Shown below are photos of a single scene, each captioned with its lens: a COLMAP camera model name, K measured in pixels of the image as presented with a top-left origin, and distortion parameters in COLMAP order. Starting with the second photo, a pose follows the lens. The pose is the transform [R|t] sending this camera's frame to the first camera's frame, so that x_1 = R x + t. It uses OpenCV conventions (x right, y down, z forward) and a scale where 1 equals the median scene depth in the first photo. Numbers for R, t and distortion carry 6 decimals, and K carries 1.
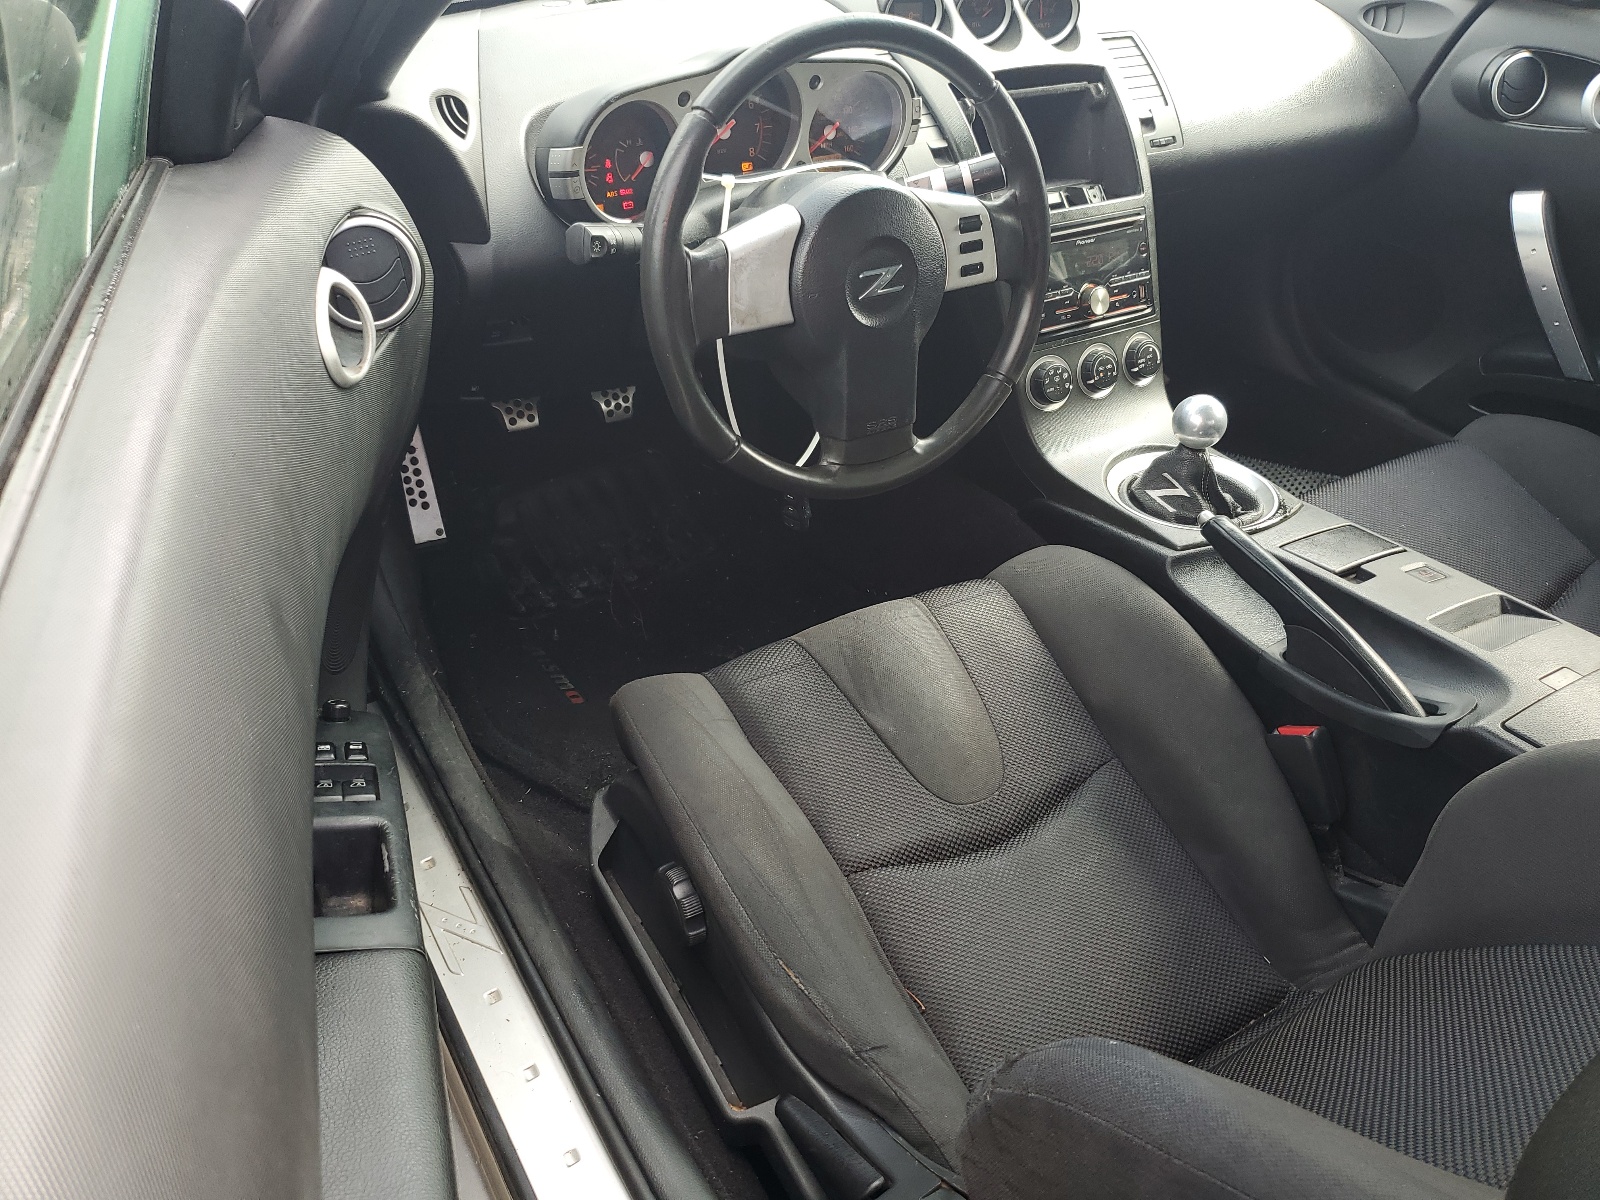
lens RADIAL K [[1222.8, 0, 800.0], [0, 1222.8, 600.0], [0, 0, 1]] dist [-0.005070, -0.002861]
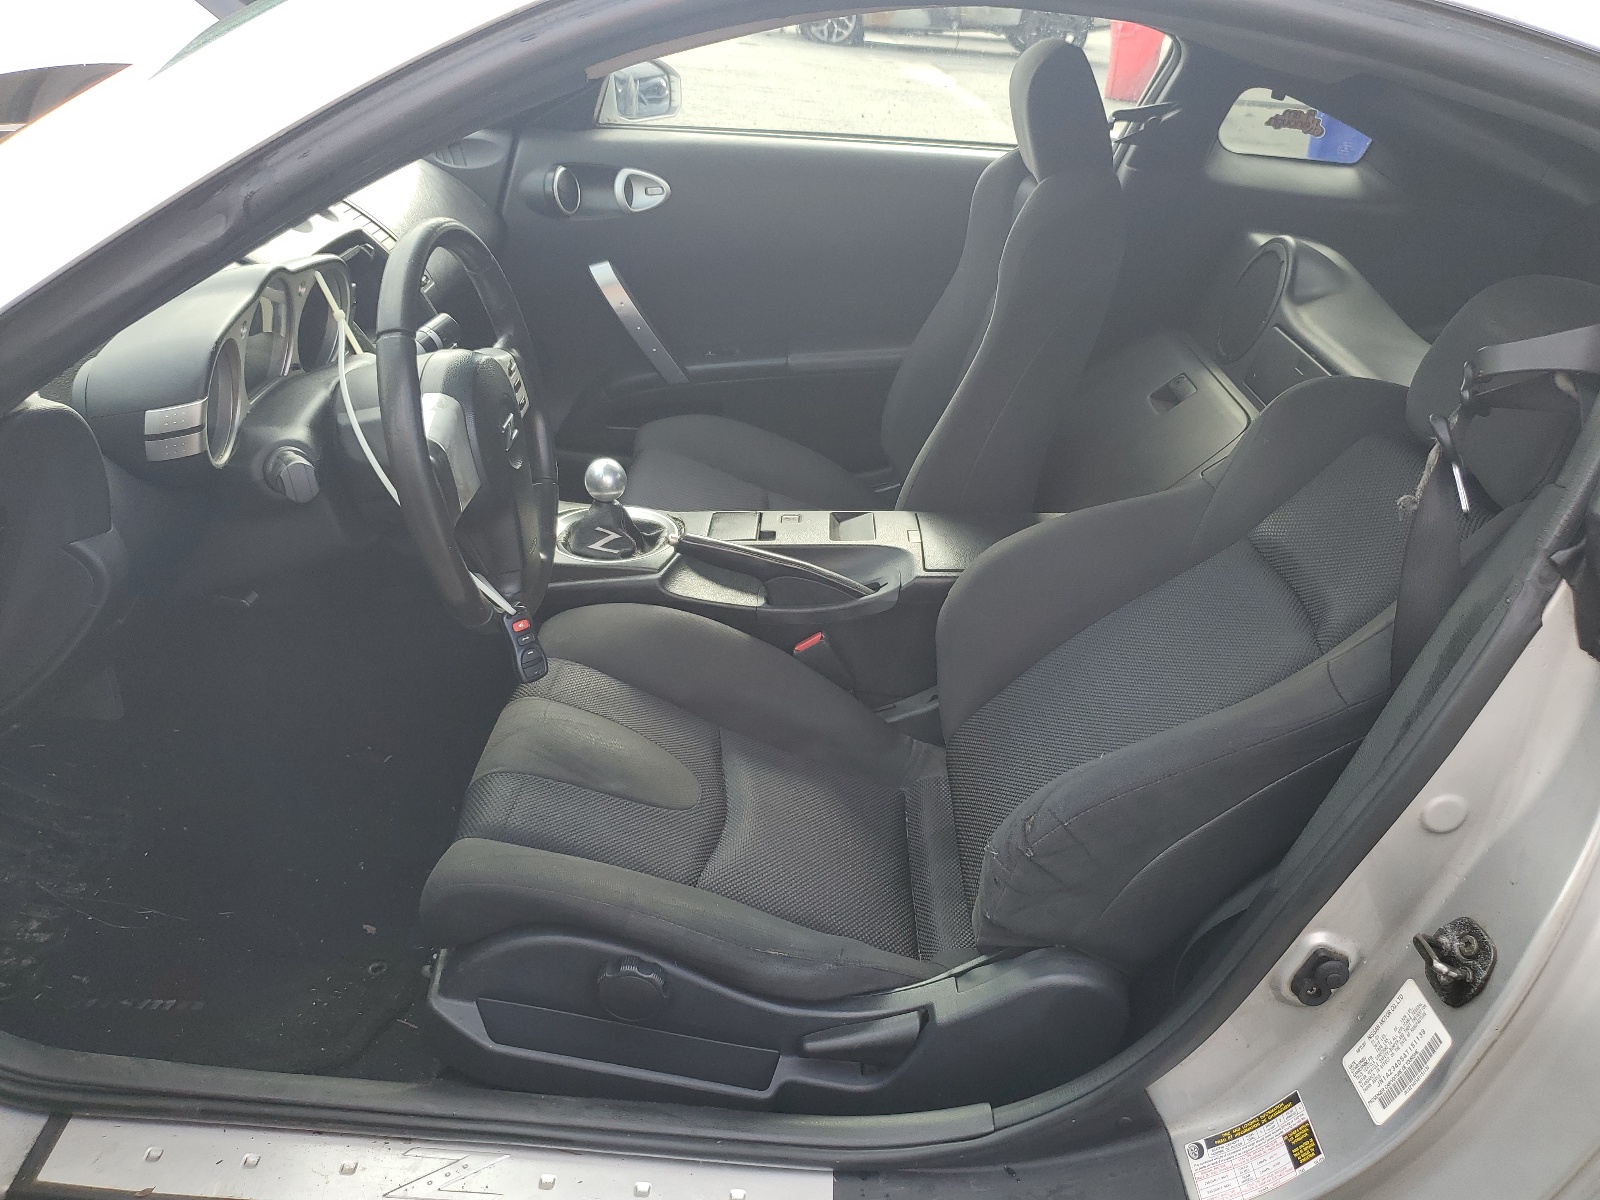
lens RADIAL K [[1189.9, 0, 799.0], [0, 1189.9, 650.6], [0, 0, 1]] dist [0.006750, 0.002259]
pose [[0.534243, -0.420902, 0.733094, -0.623412], [0.438896, 0.879288, 0.184993, -0.147459], [-0.722465, 0.222921, 0.654486, 0.088259]]
